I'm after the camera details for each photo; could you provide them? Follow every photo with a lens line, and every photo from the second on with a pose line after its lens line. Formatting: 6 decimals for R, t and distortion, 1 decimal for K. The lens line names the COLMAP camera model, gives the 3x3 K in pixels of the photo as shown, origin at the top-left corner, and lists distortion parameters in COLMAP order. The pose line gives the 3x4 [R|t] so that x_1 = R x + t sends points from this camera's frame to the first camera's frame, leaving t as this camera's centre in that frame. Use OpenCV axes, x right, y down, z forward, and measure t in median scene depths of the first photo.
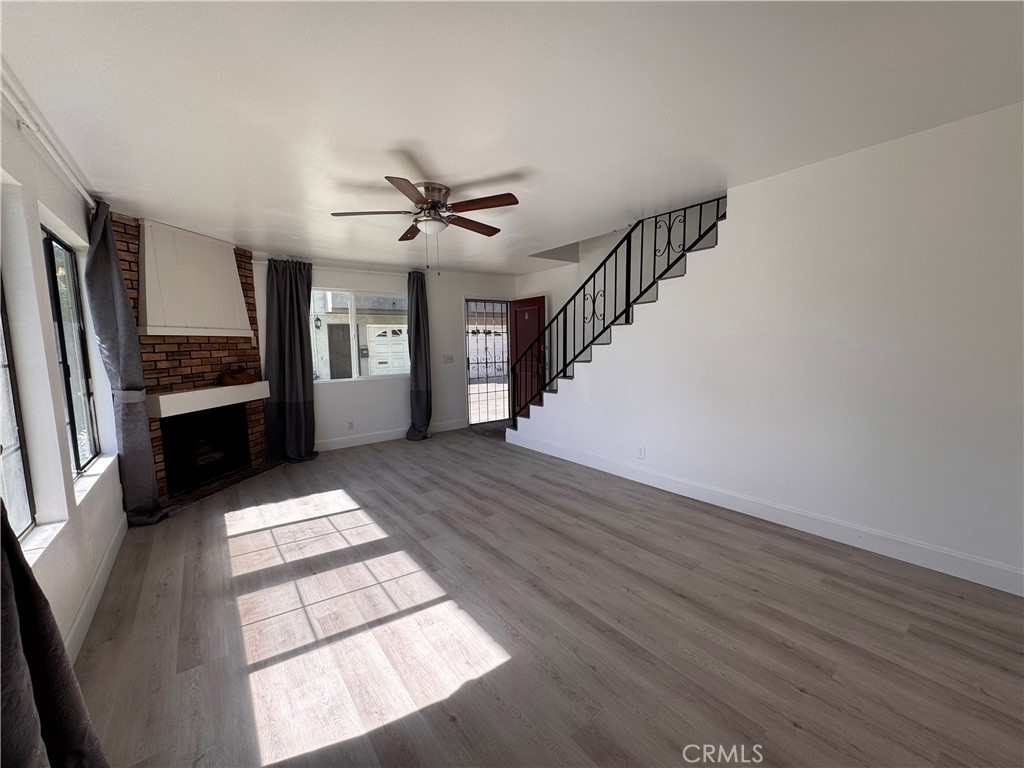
lens RADIAL K [[409.7, 0, 512.0], [0, 409.7, 384.0], [0, 0, 1]] dist [-0.001417, -0.000646]
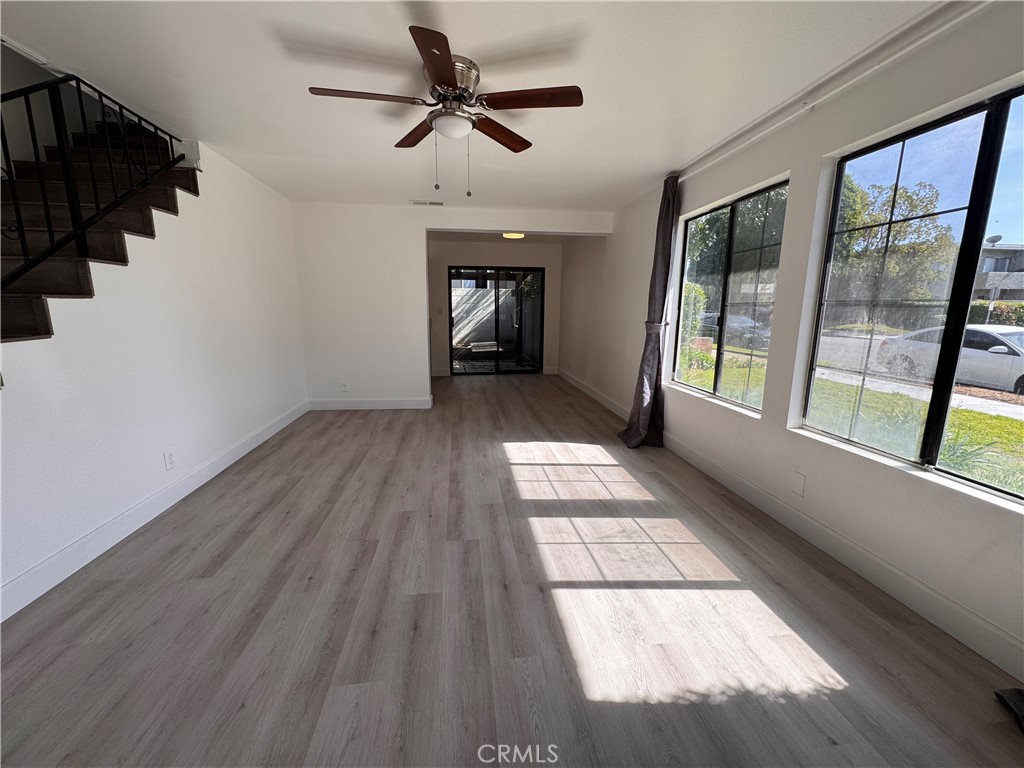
lens RADIAL K [[409.7, 0, 512.0], [0, 409.7, 384.0], [0, 0, 1]] dist [-0.001417, -0.000646]
pose [[-0.867041, -0.073263, 0.492820, -0.678214], [0.064274, 0.964418, 0.256451, -0.125997], [-0.494073, 0.254029, -0.831481, 1.666475]]
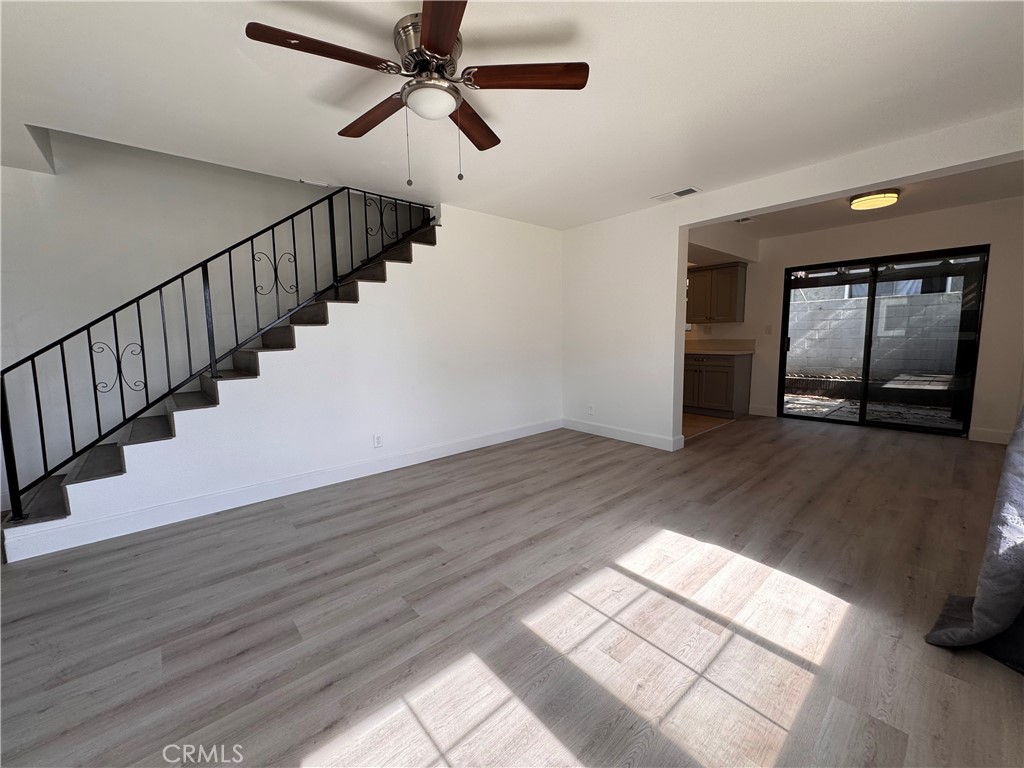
lens RADIAL K [[409.7, 0, 512.0], [0, 409.7, 384.0], [0, 0, 1]] dist [-0.001417, -0.000646]
pose [[-0.073230, -0.095973, 0.992686, -0.841557], [0.121833, 0.987043, 0.104415, -0.031241], [-0.989845, 0.128589, -0.060589, 0.975643]]
